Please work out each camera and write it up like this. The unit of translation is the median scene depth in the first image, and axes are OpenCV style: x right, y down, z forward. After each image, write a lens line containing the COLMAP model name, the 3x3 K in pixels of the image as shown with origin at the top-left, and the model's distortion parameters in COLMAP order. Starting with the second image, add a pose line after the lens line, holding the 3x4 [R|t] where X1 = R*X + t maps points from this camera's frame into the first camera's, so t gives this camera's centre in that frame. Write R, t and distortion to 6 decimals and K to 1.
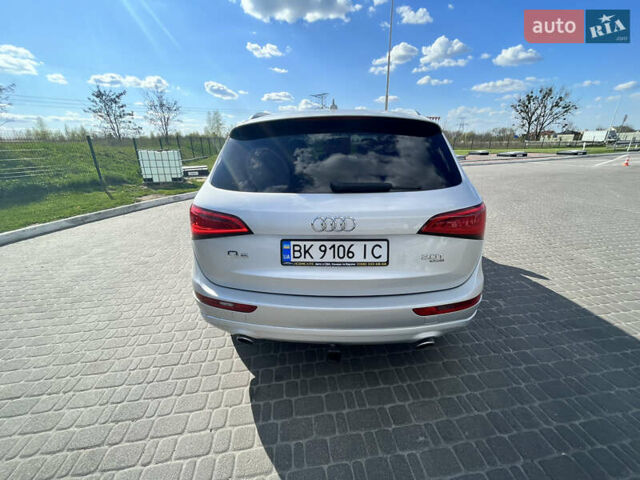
lens RADIAL K [[259.0, 0, 320.0], [0, 259.0, 240.0], [0, 0, 1]] dist [0.000852, 0.000276]
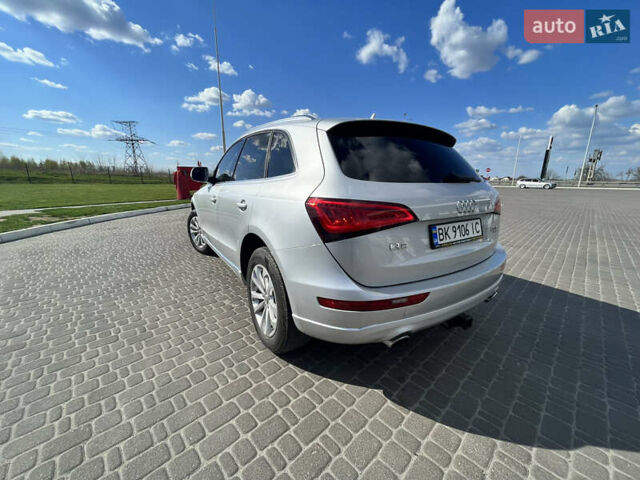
lens RADIAL K [[256.9, 0, 321.2], [0, 256.9, 241.0], [0, 0, 1]] dist [0.000663, 0.000070]
pose [[0.810596, -0.116403, 0.573920, -1.126774], [0.184480, 0.980903, -0.061608, 0.045119], [-0.555789, 0.155816, 0.816591, 0.393831]]
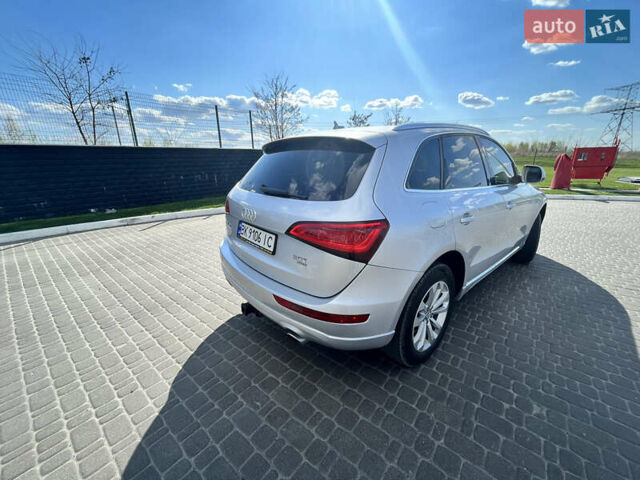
lens RADIAL K [[259.0, 0, 320.0], [0, 259.0, 240.0], [0, 0, 1]] dist [0.000852, 0.000276]
pose [[0.685403, 0.233291, -0.689781, 1.251058], [-0.260003, 0.963251, 0.067429, -0.114015], [0.680162, 0.133129, 0.720872, 0.237511]]
